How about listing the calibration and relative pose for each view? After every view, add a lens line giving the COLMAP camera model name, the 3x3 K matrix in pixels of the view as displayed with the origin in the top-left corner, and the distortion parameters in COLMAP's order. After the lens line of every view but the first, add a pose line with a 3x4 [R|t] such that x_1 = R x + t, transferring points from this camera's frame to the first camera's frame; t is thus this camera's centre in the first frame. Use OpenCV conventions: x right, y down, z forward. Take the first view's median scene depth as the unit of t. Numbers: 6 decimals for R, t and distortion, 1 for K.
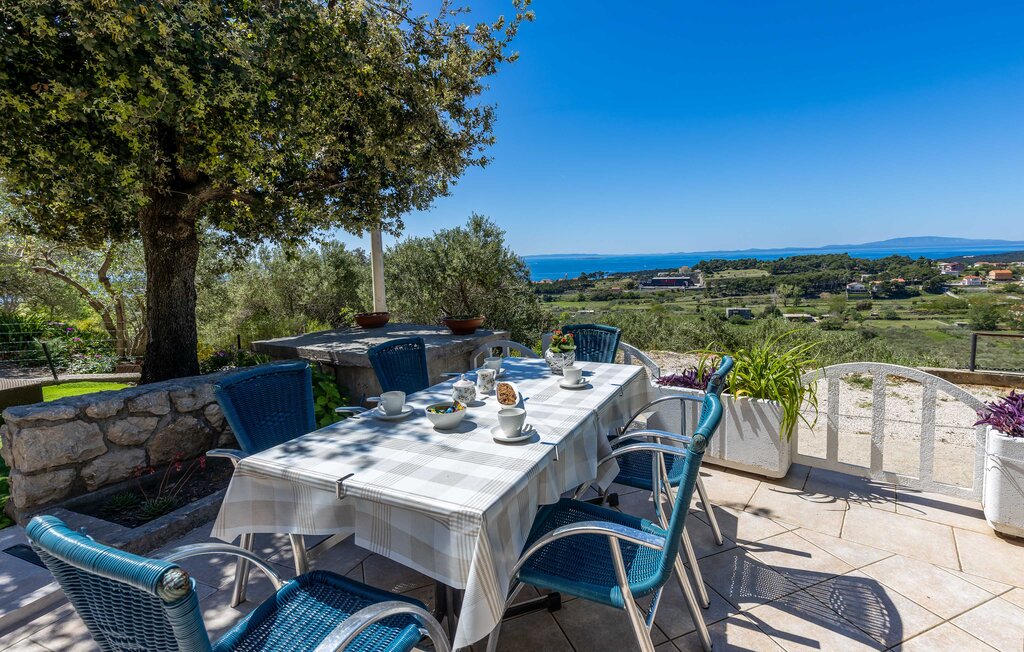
lens RADIAL K [[491.7, 0, 540.4], [0, 491.7, 307.4], [0, 0, 1]] dist [0.006443, -0.001077]
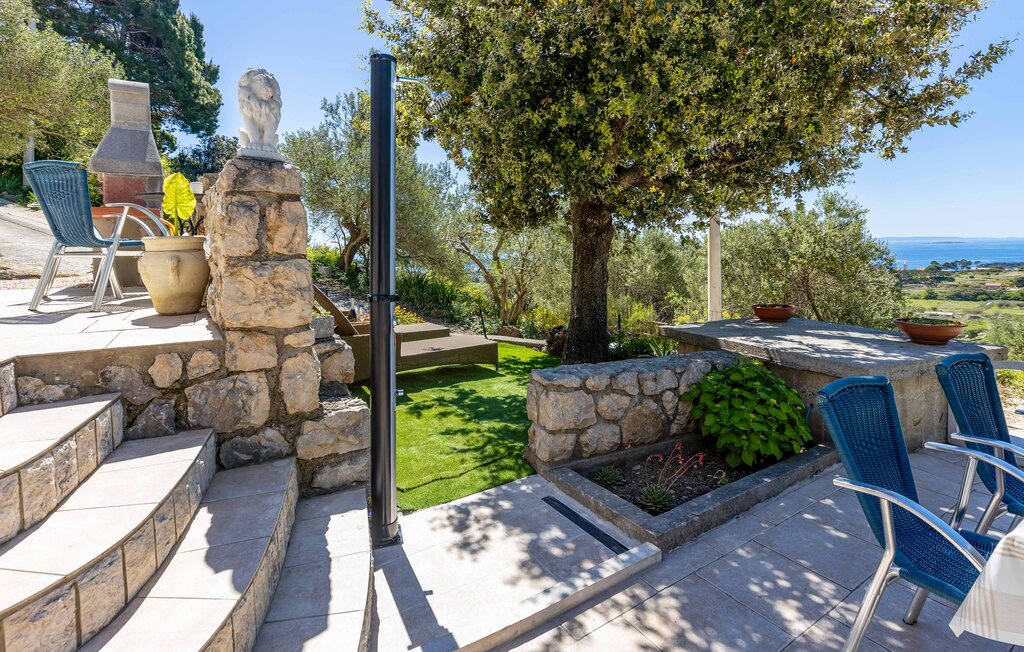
lens RADIAL K [[491.7, 0, 511.6], [0, 491.7, 256.0], [0, 0, 1]] dist [0.006443, -0.001077]
pose [[0.818258, 0.021089, -0.574464, -0.121169], [-0.061469, 0.996807, -0.050963, -0.000953], [0.571555, 0.077013, 0.816942, -0.001544]]
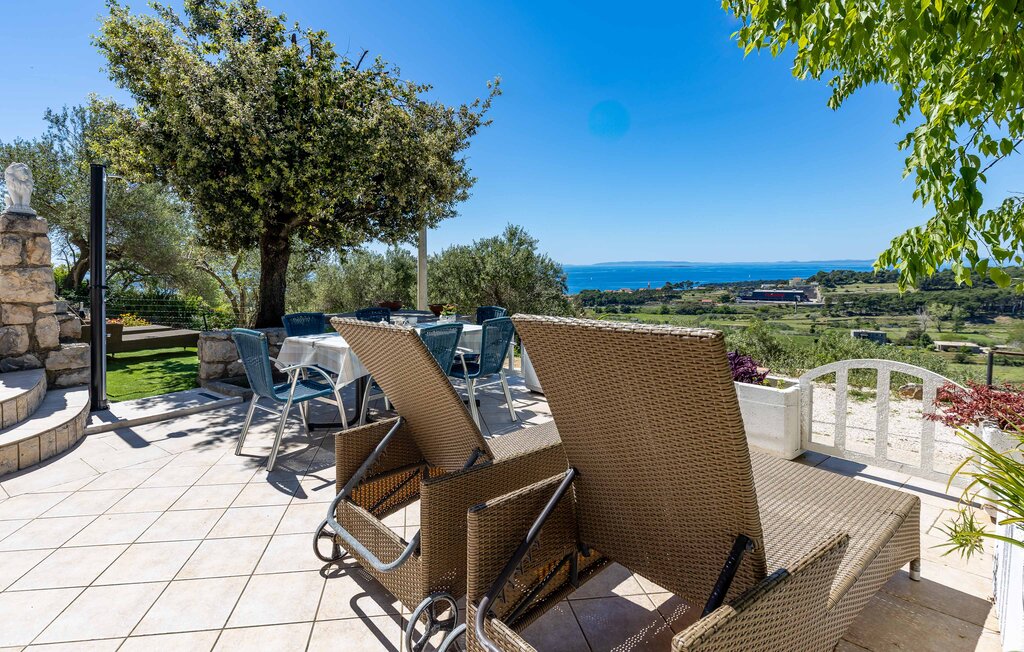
lens RADIAL K [[521.6, 0, 470.8], [0, 521.6, 280.5], [0, 0, 1]] dist [0.004576, -0.001285]
pose [[0.958226, 0.024434, -0.284967, 0.171413], [-0.043931, 0.997095, -0.062228, 0.019803], [0.282618, 0.072148, 0.956515, -0.215771]]
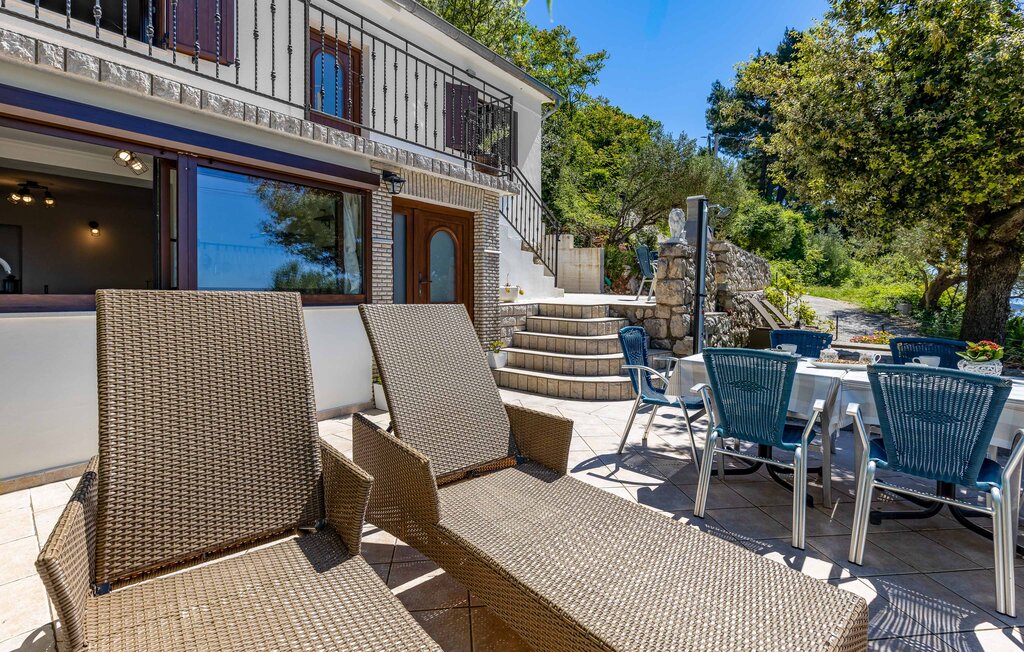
lens RADIAL K [[491.7, 0, 515.6], [0, 491.7, 315.6], [0, 0, 1]] dist [0.006443, -0.001077]
pose [[-0.250396, 0.074645, -0.965262, 0.331108], [-0.100062, 0.989689, 0.102490, -0.003620], [0.962959, 0.122249, -0.240345, 0.088736]]
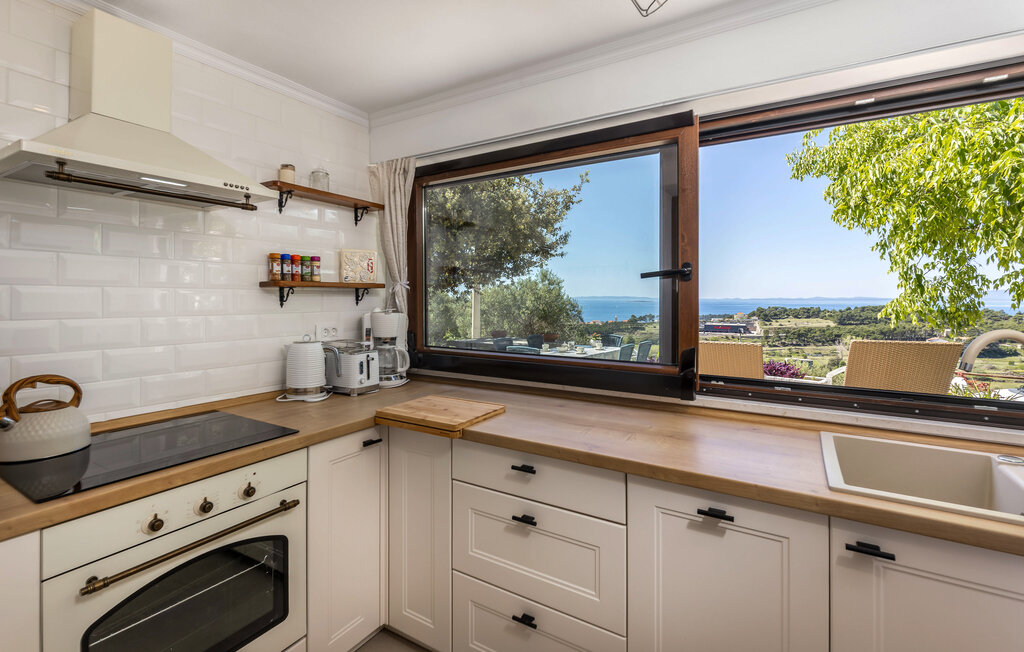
lens RADIAL K [[491.7, 0, 510.0], [0, 491.7, 294.9], [0, 0, 1]] dist [0.006443, -0.001077]
pose [[0.986230, 0.031488, -0.162355, 0.000479], [-0.048482, 0.993623, -0.101795, 0.036122], [0.158115, 0.108265, 0.981468, -0.471723]]
